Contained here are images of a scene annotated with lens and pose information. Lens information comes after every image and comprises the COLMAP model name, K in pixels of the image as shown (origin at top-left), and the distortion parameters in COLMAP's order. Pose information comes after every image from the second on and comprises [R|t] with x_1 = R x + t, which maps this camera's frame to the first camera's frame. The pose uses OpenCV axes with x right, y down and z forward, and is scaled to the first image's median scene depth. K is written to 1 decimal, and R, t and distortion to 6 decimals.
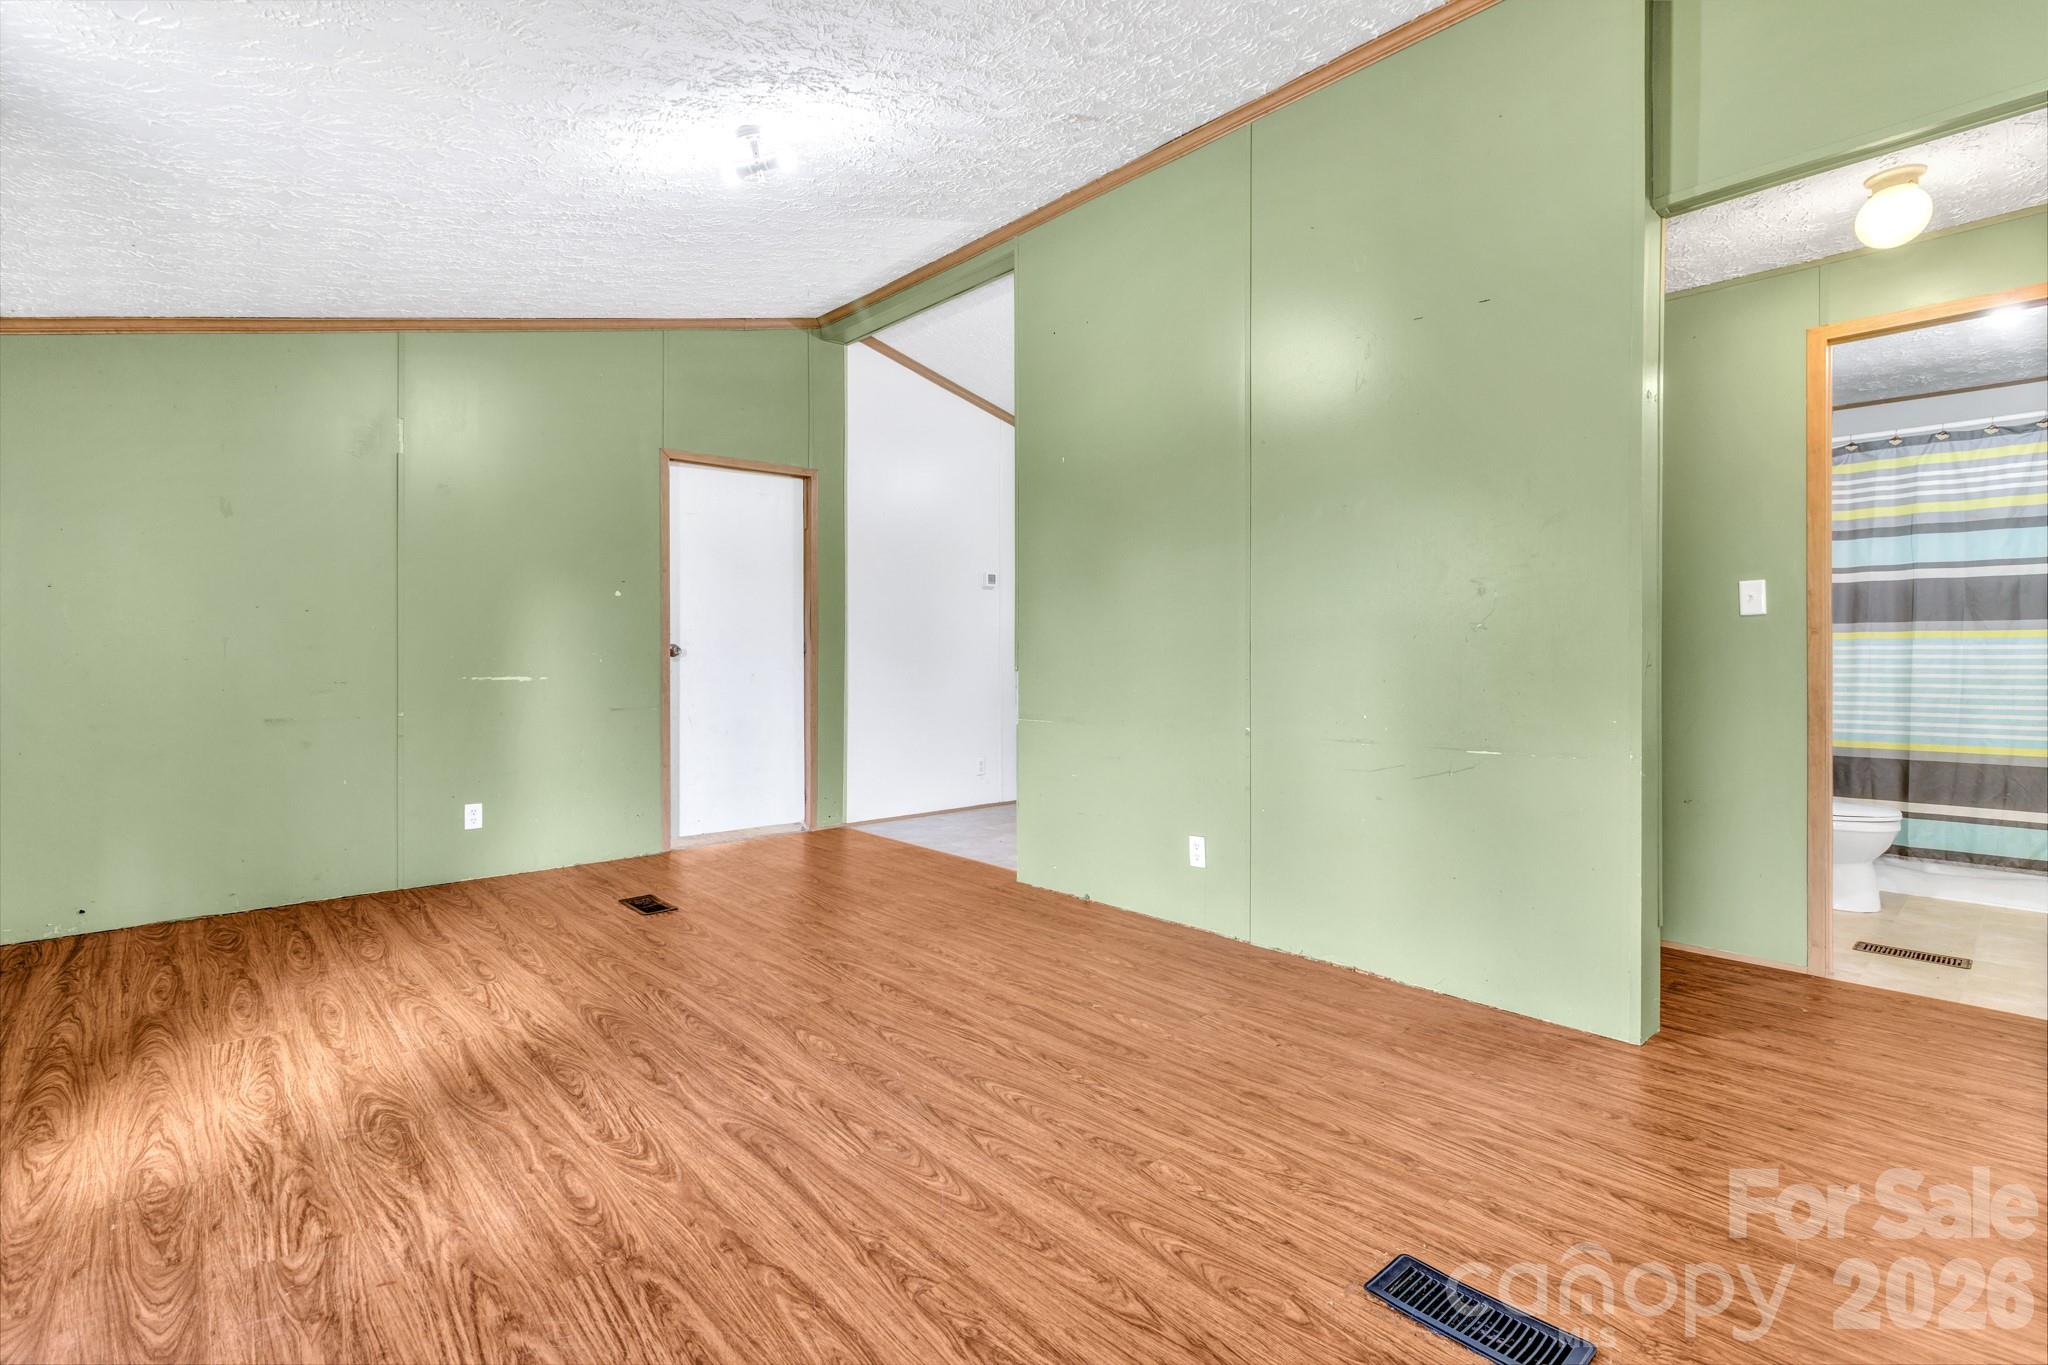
lens RADIAL K [[944.5, 0, 1029.1], [0, 944.5, 657.5], [0, 0, 1]] dist [0.002288, 0.000632]
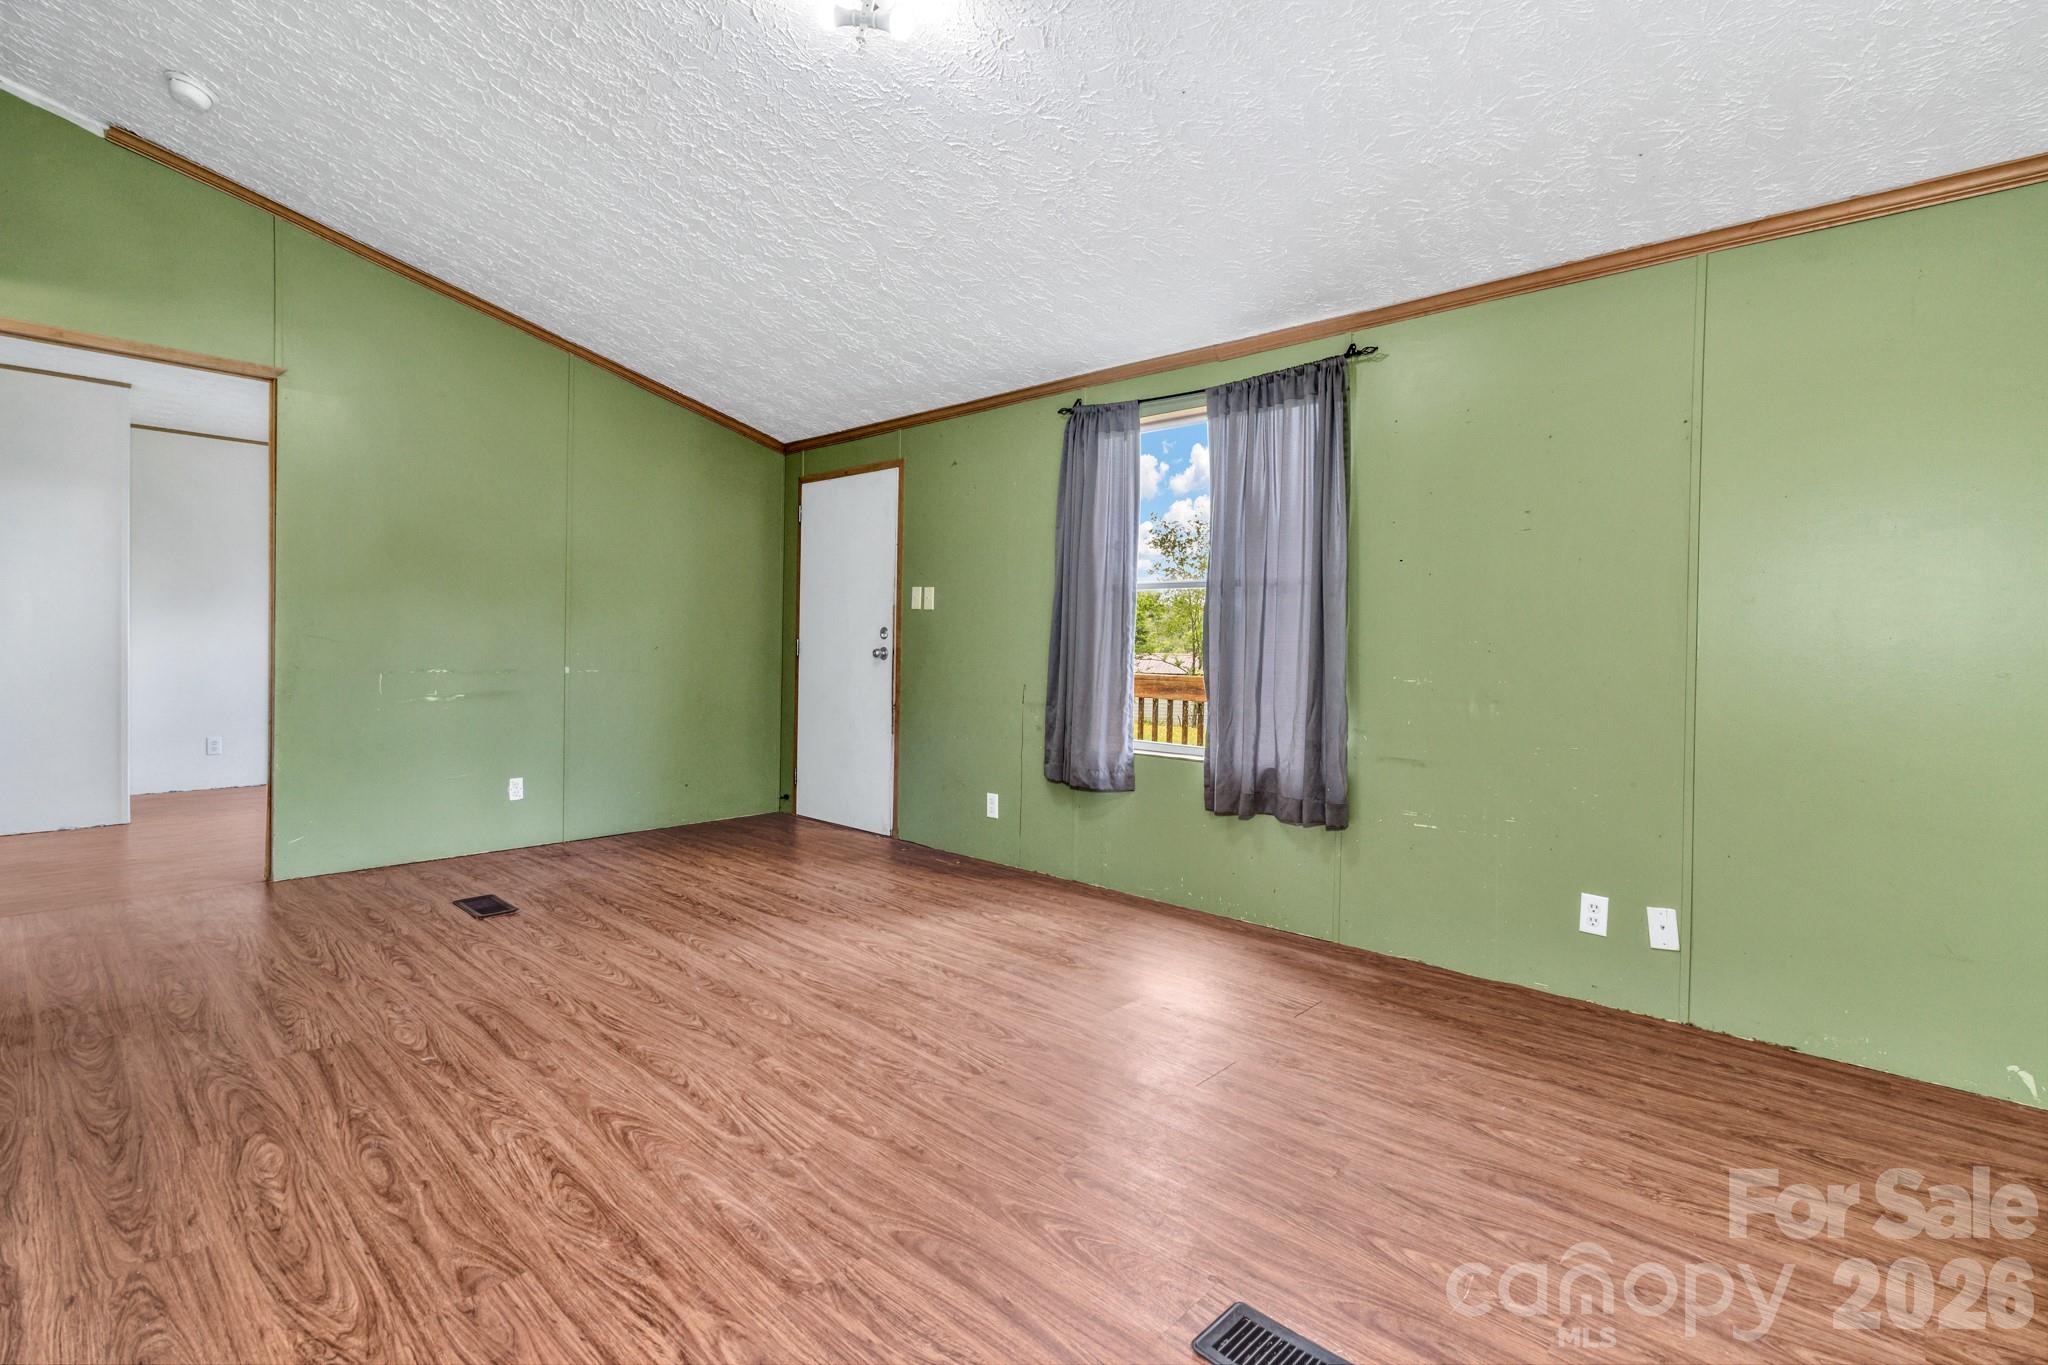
lens RADIAL K [[944.5, 0, 1029.1], [0, 944.5, 657.5], [0, 0, 1]] dist [0.002288, 0.000632]
pose [[-0.996545, -0.017860, -0.081118, -0.434452], [-0.019045, 0.999723, 0.013859, -0.004310], [0.080847, 0.015356, -0.996608, 2.131406]]
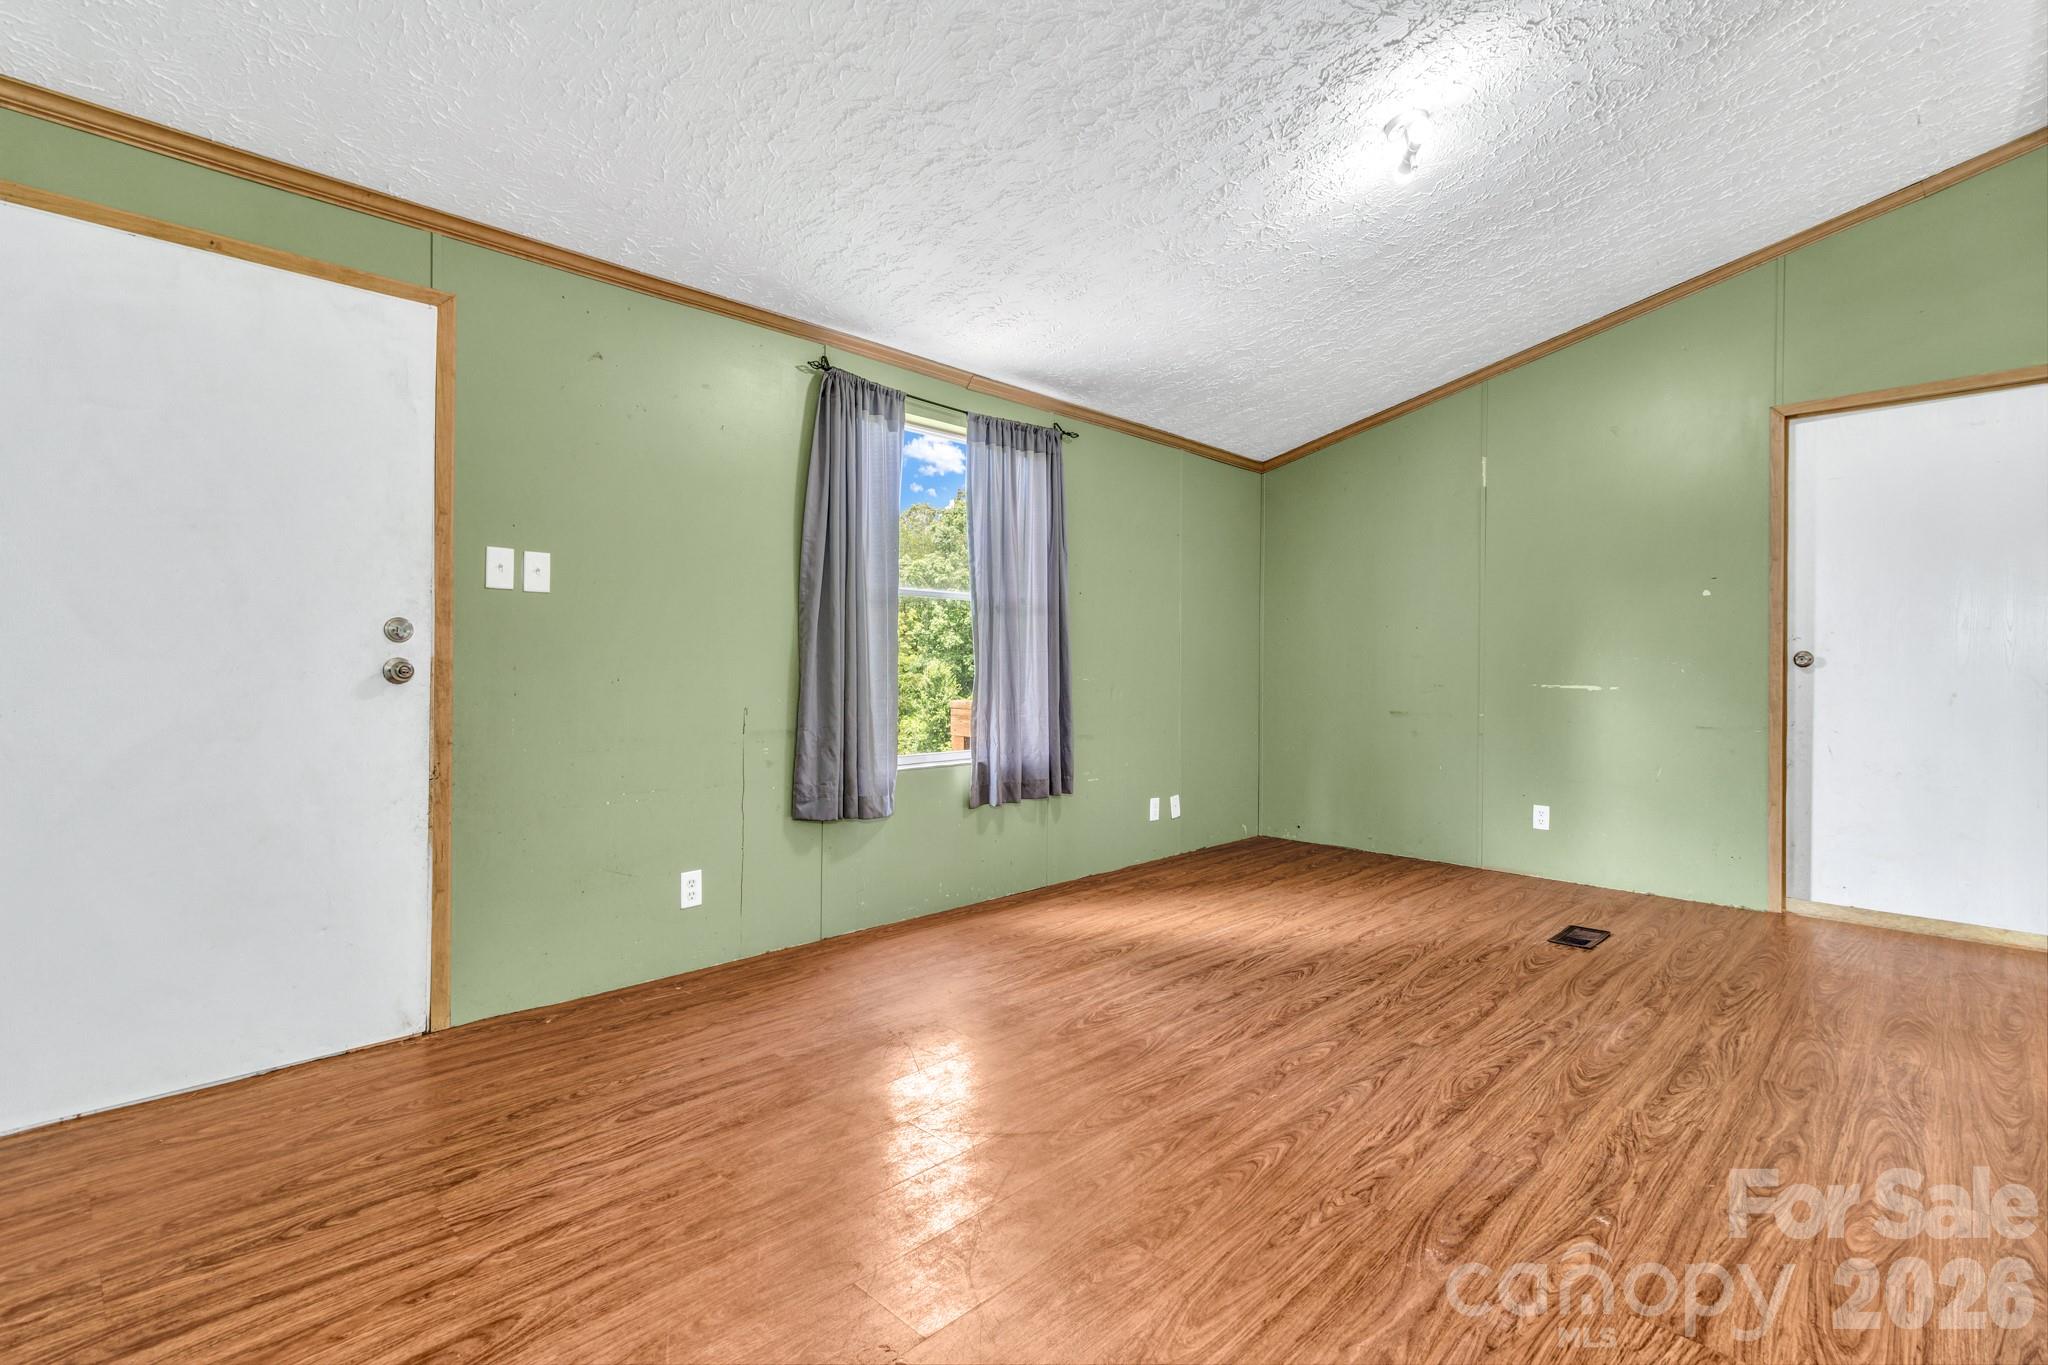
lens RADIAL K [[957.5, 0, 1030.1], [0, 957.5, 652.7], [0, 0, 1]] dist [0.002766, -0.000118]
pose [[0.058358, -0.009022, -0.998255, 0.785674], [-0.011120, 0.999891, -0.009686, 0.004140], [0.998234, 0.011666, 0.058252, 0.663913]]
